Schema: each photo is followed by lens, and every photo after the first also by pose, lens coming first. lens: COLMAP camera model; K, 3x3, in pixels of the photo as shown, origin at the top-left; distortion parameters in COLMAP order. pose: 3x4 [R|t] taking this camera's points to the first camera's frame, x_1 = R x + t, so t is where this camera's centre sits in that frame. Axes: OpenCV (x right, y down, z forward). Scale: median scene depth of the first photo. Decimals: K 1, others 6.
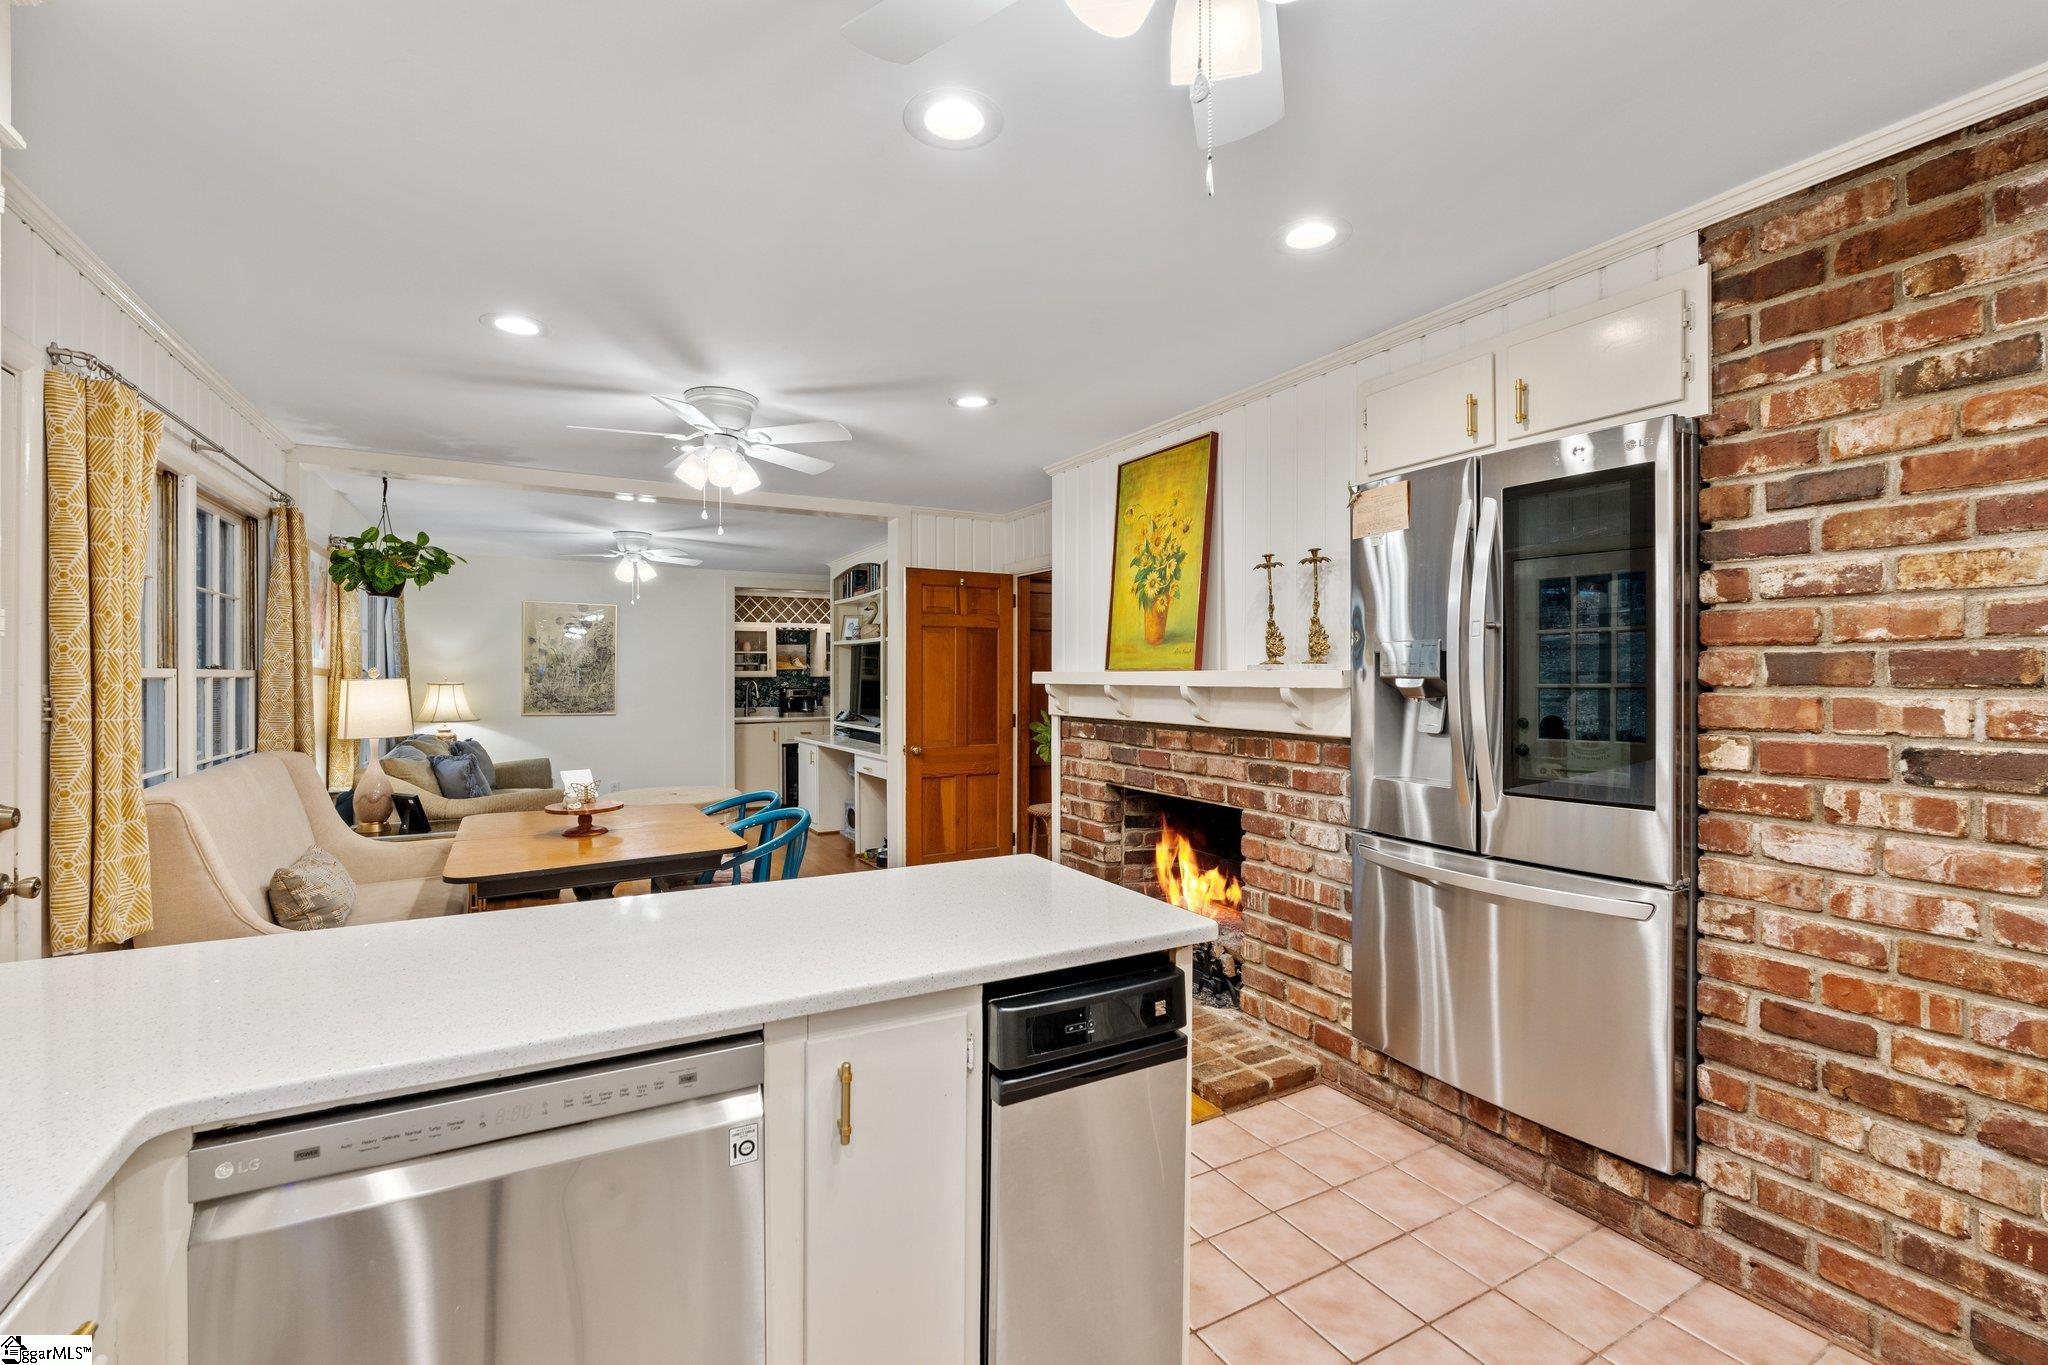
lens RADIAL K [[893.9, 0, 1017.2], [0, 893.9, 677.6], [0, 0, 1]] dist [-0.012816, 0.001965]
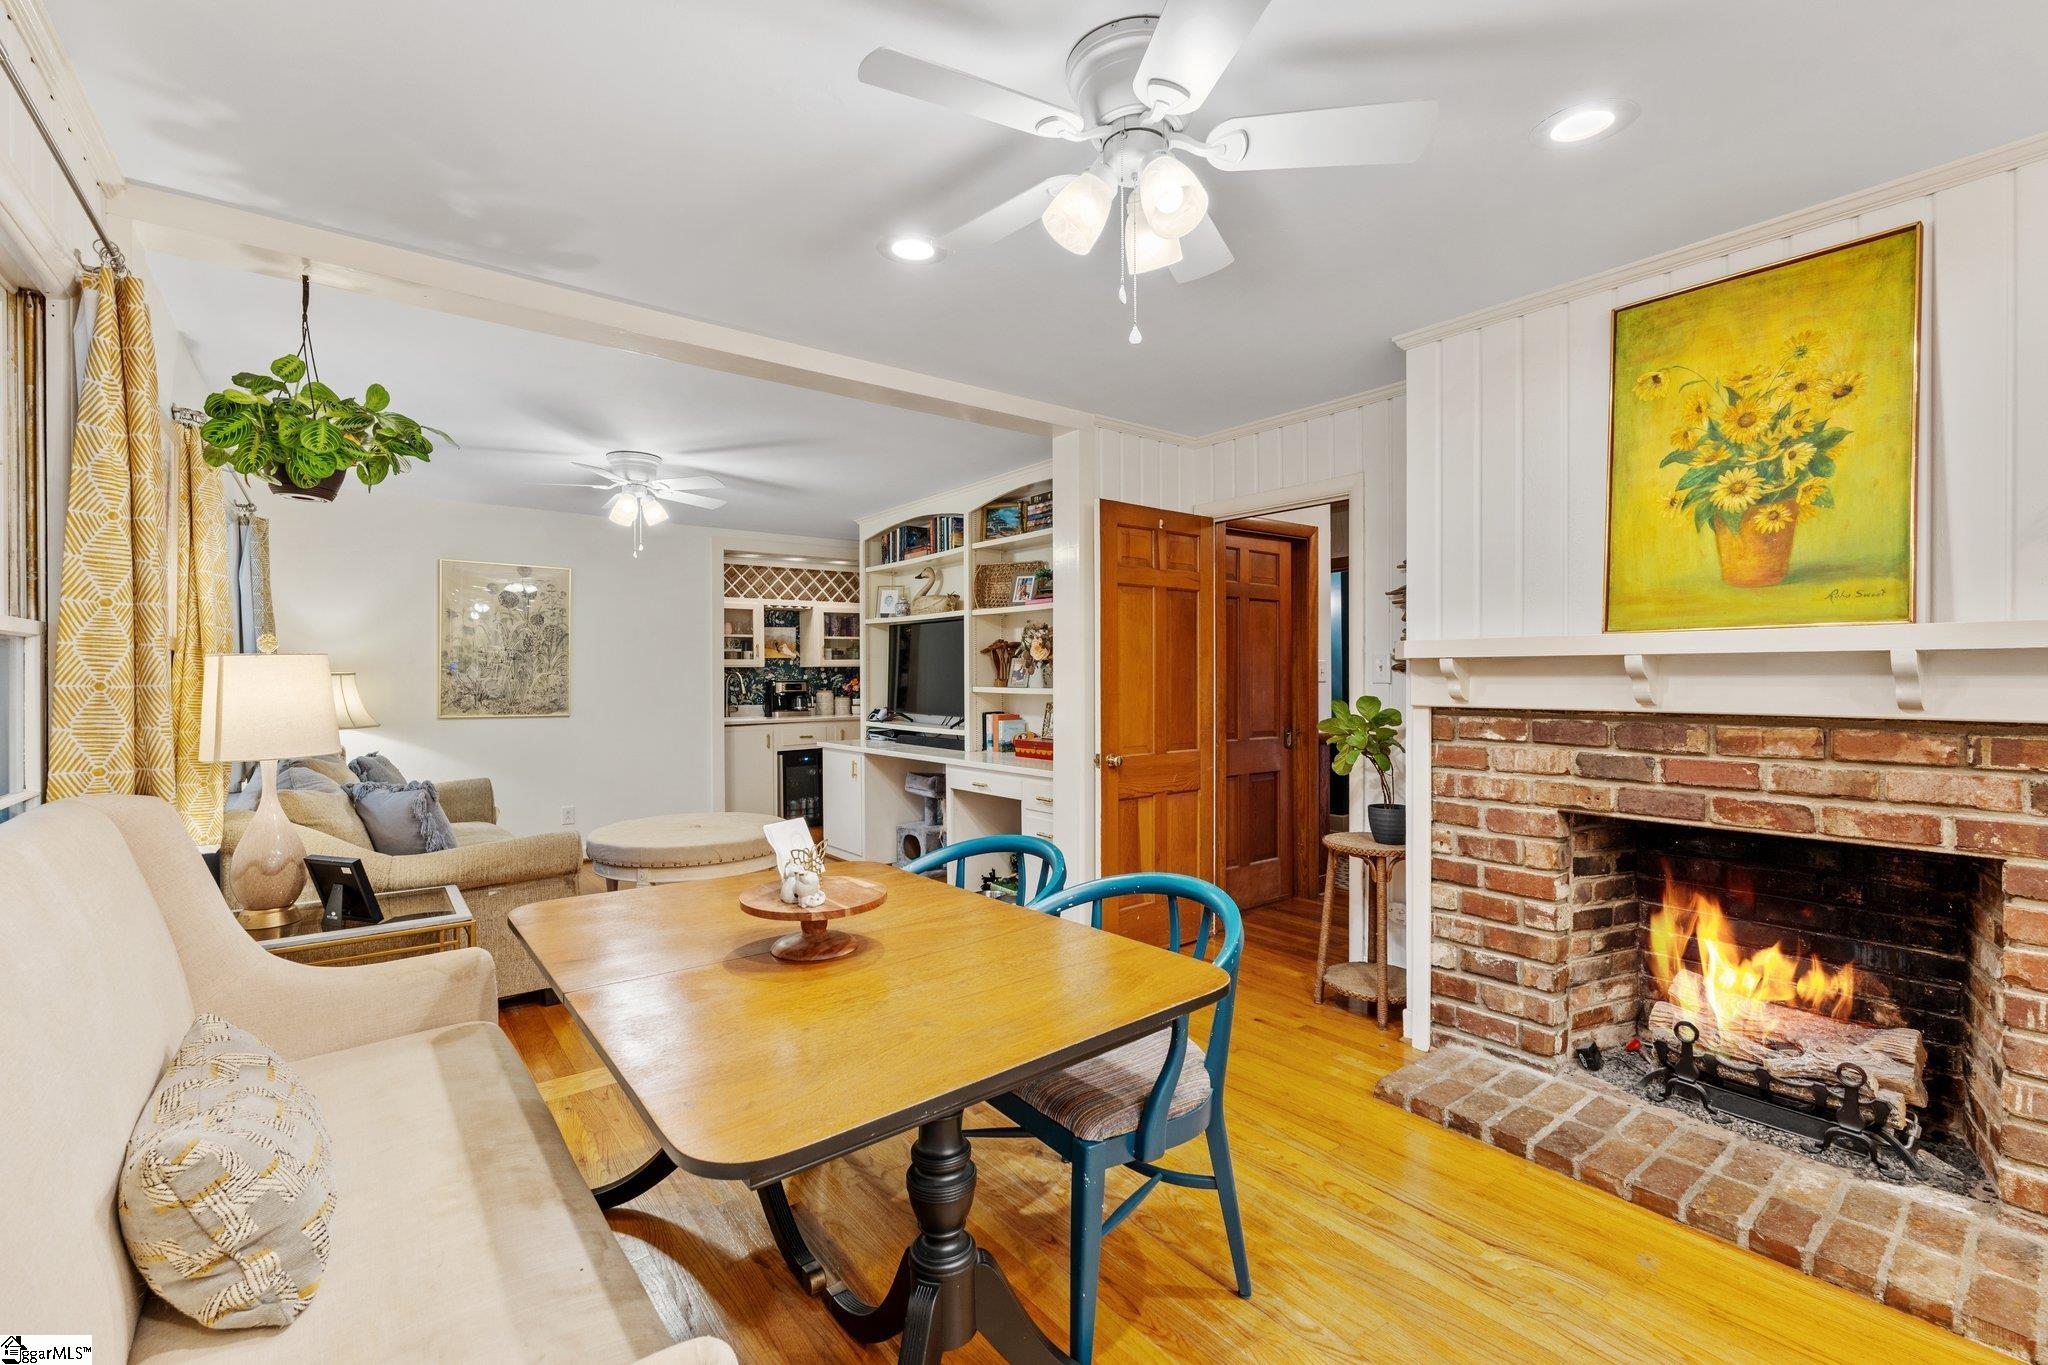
lens RADIAL K [[893.9, 0, 1022.7], [0, 893.9, 679.7], [0, 0, 1]] dist [-0.012816, 0.001965]
pose [[0.988590, -0.004133, 0.150572, -0.422943], [0.003667, 0.999988, 0.003372, 0.022314], [-0.150584, -0.002781, 0.988593, 0.467981]]
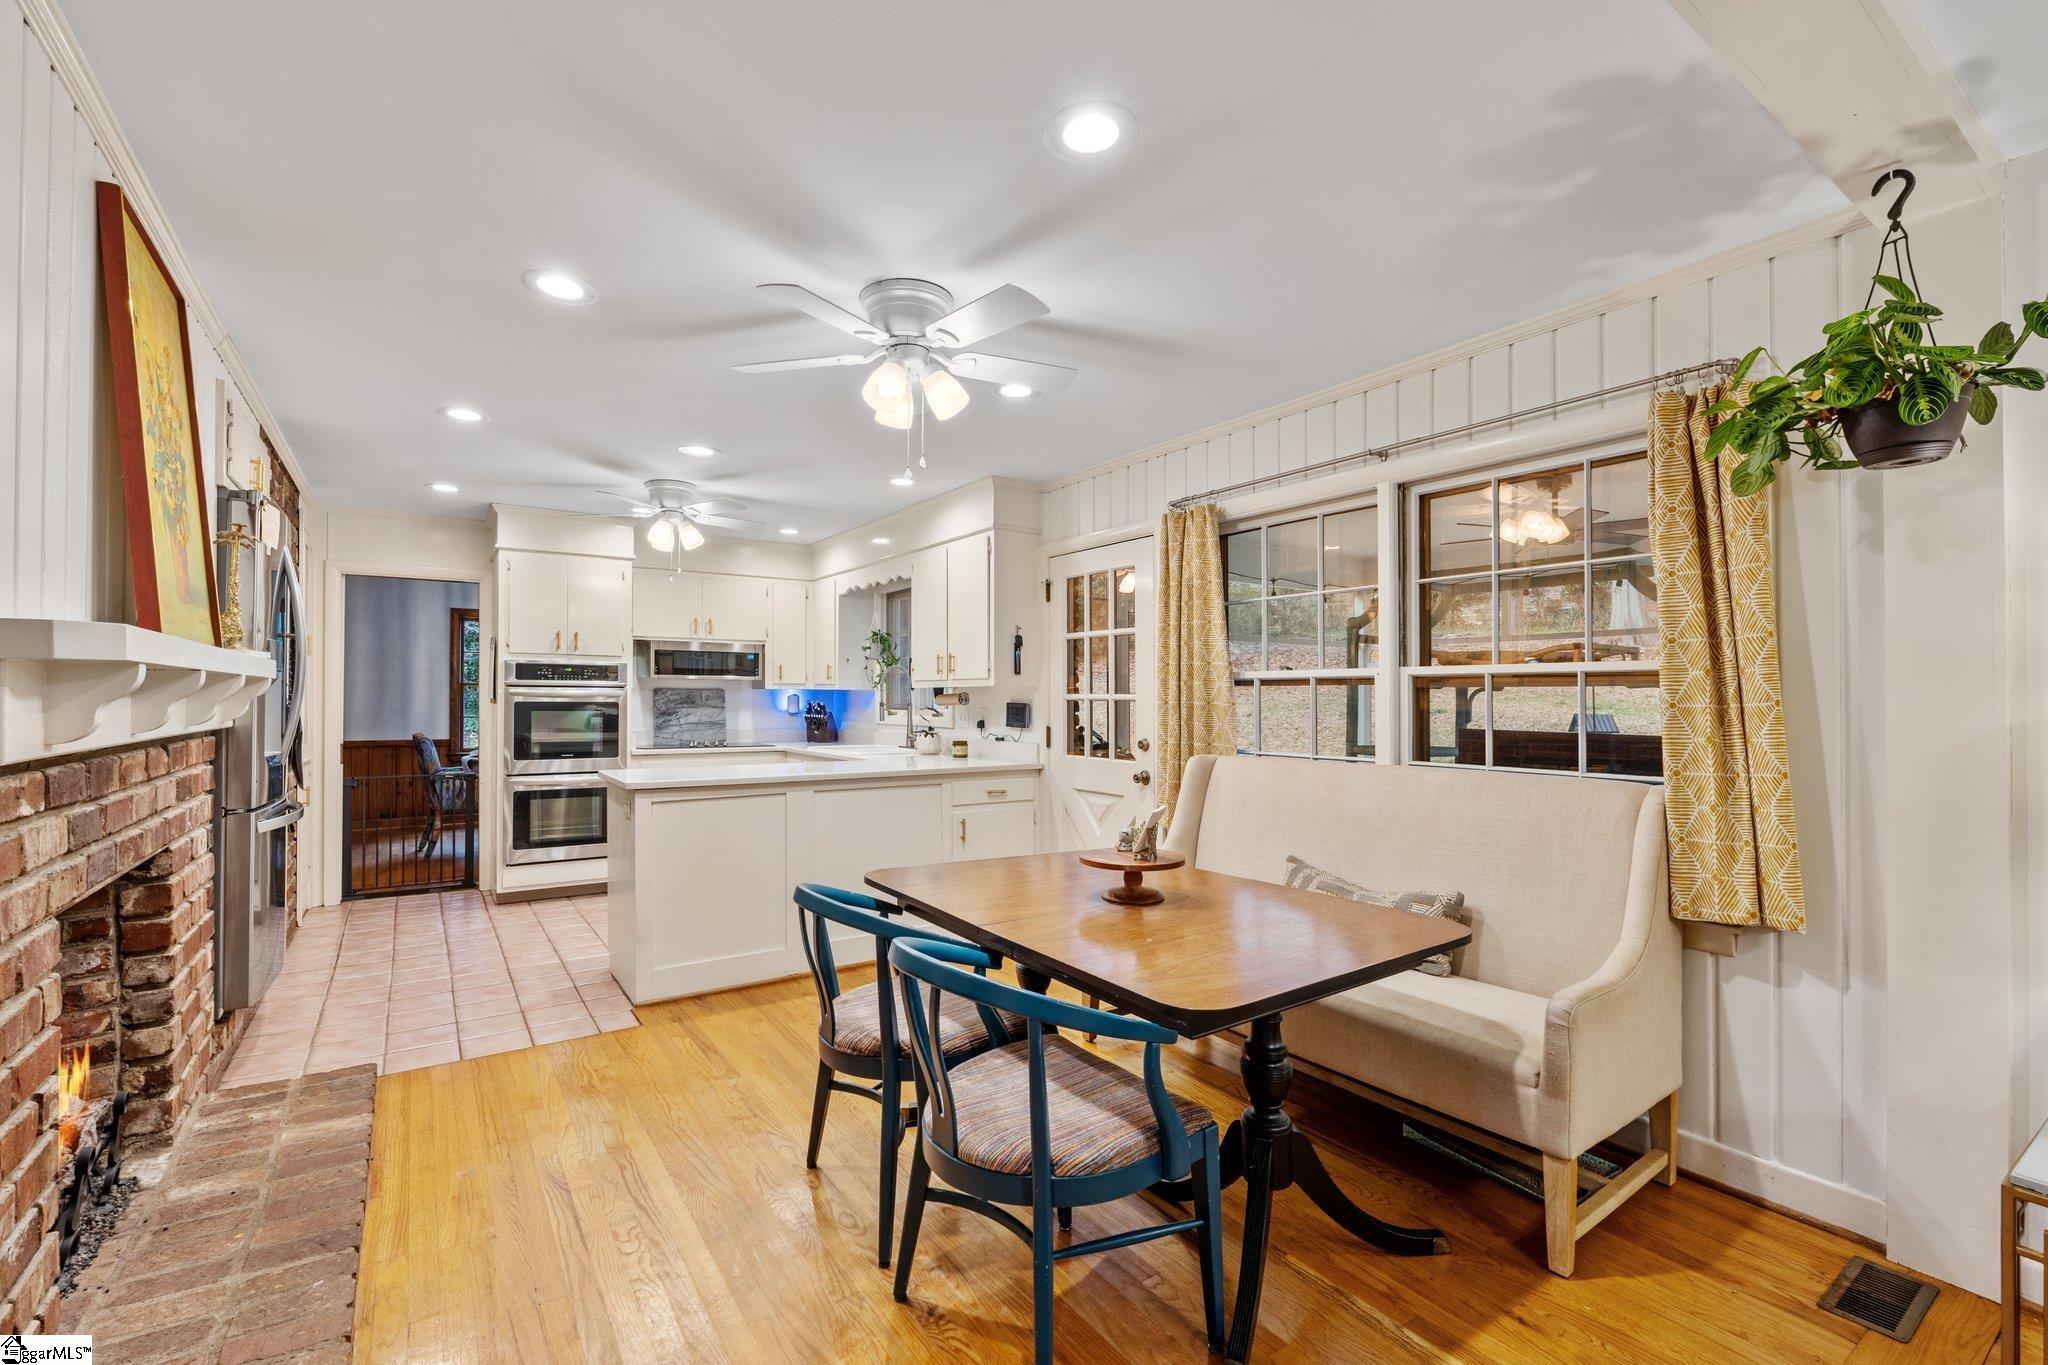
lens RADIAL K [[893.9, 0, 1024.1], [0, 893.9, 688.8], [0, 0, 1]] dist [-0.012816, 0.001965]
pose [[-0.994886, -0.005383, -0.100861, -0.317354], [-0.004684, 0.999963, -0.007164, 0.020927], [0.100896, -0.006655, -0.994875, 1.595433]]
